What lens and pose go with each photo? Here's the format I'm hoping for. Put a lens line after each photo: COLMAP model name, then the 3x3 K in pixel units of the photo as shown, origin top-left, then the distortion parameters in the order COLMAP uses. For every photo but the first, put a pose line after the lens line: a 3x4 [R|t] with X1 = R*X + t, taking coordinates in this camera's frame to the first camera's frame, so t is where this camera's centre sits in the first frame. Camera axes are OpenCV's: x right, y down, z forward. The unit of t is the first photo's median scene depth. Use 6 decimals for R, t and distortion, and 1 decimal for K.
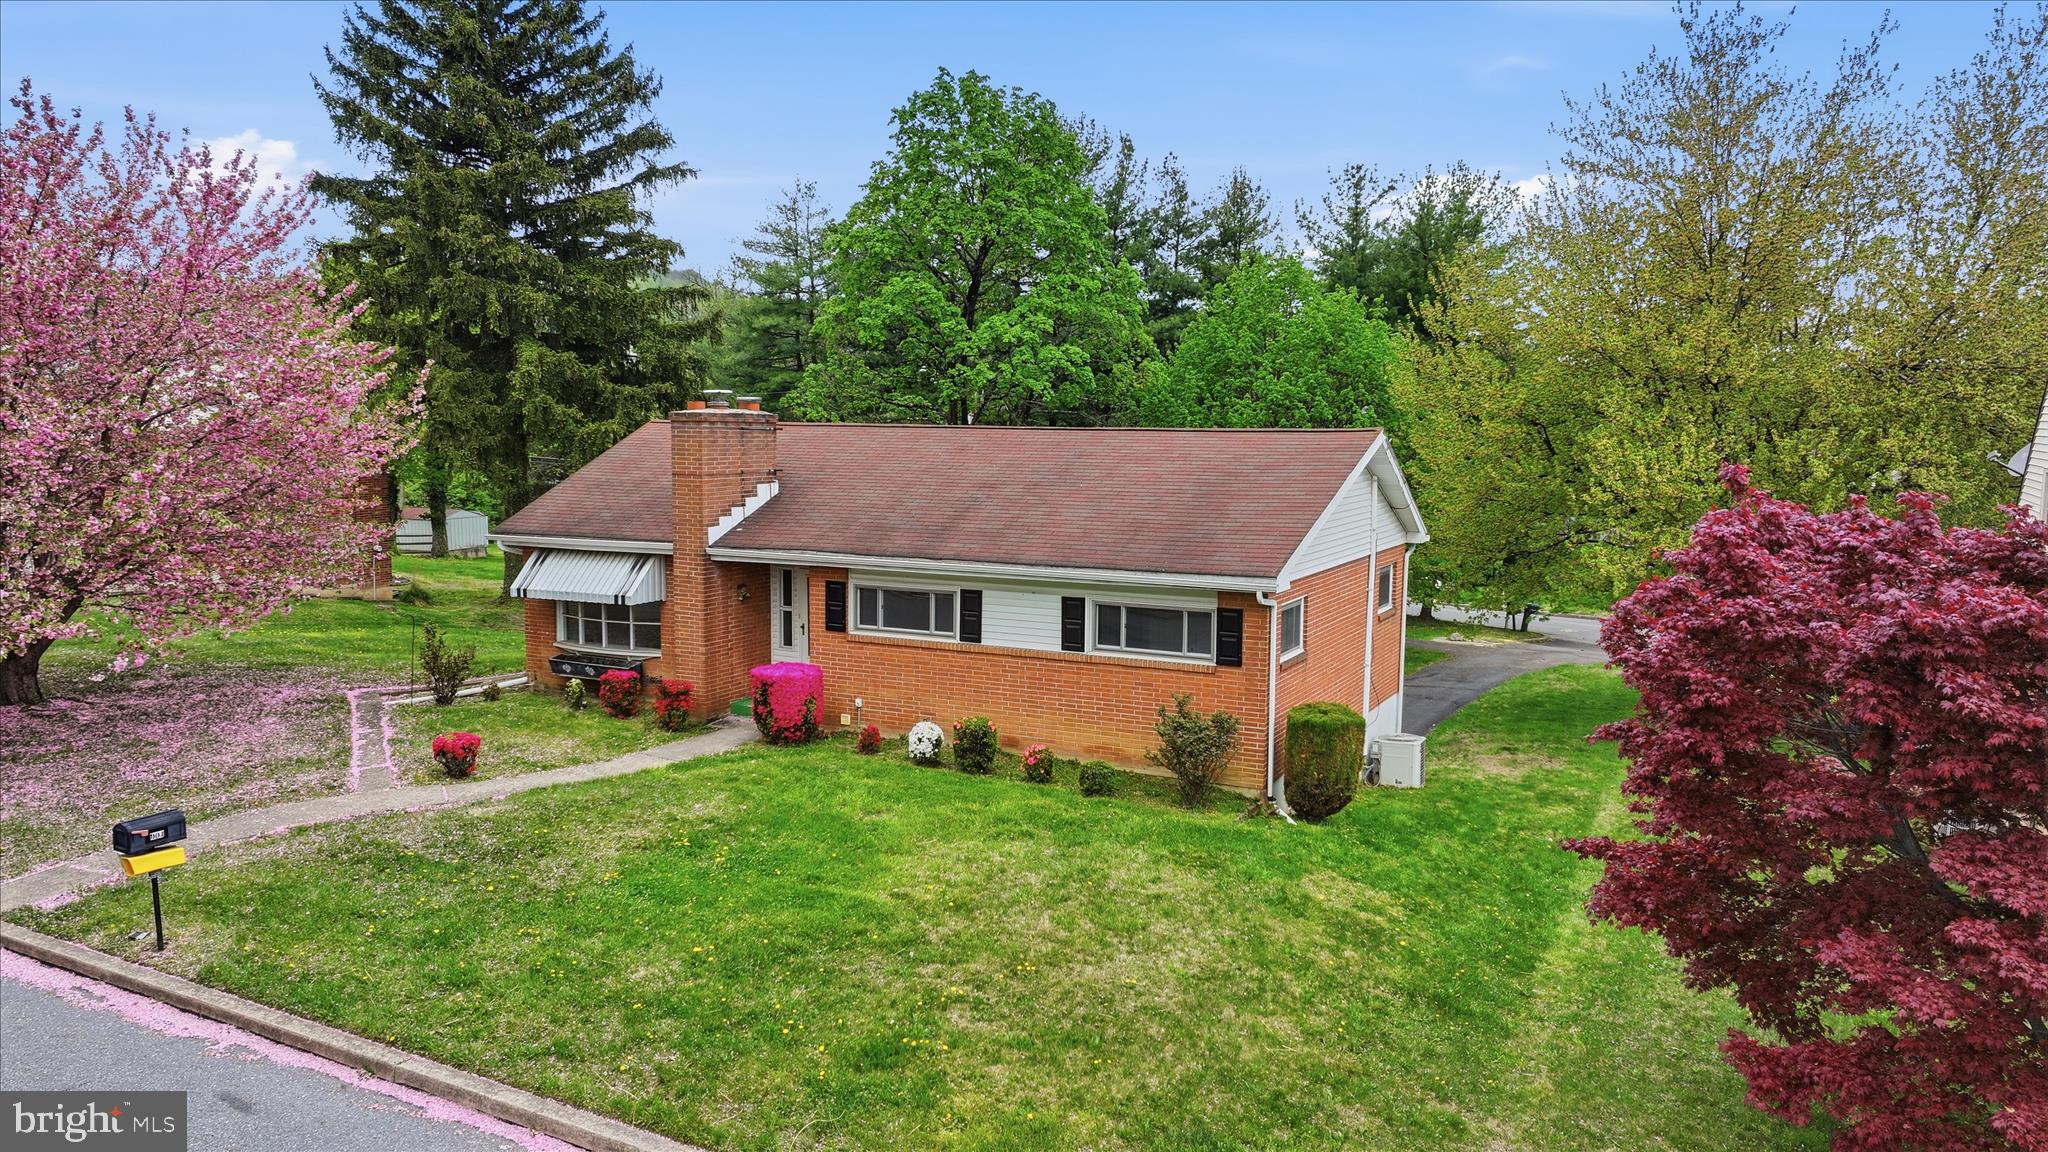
lens RADIAL K [[1437.2, 0, 1024.0], [0, 1437.2, 576.0], [0, 0, 1]] dist [0.002850, 0.002939]
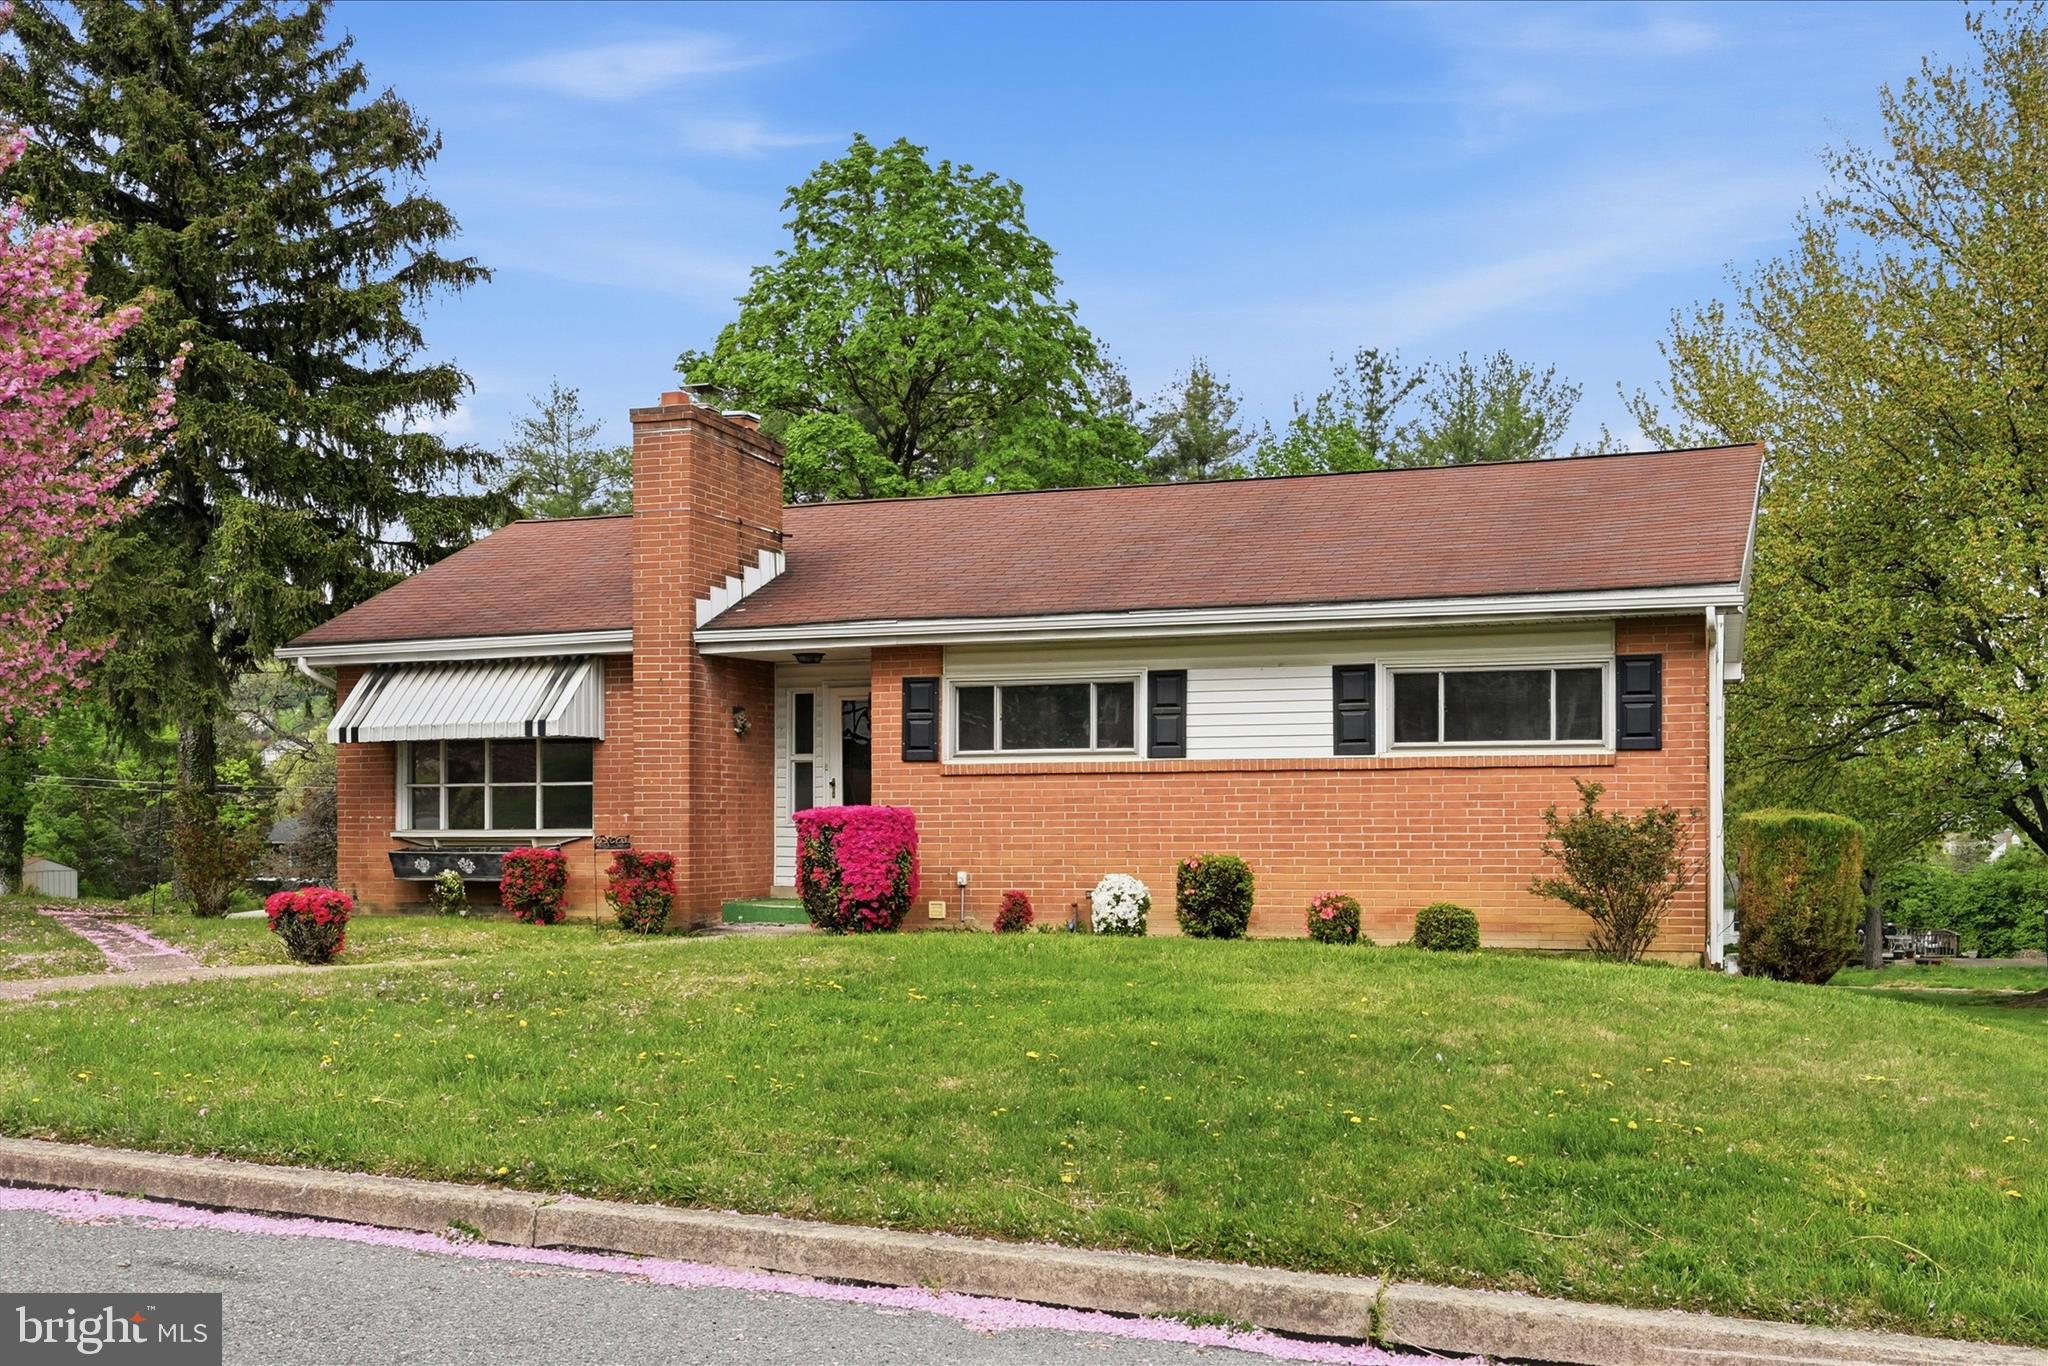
lens RADIAL K [[1947.6, 0, 1023.0], [0, 1947.6, 827.6], [0, 0, 1]] dist [0.001704, -0.000026]
pose [[0.991939, -0.008896, 0.126401, -0.183404], [0.022461, 0.994079, -0.106308, 0.146889], [-0.124707, 0.108291, 0.986266, 0.187167]]
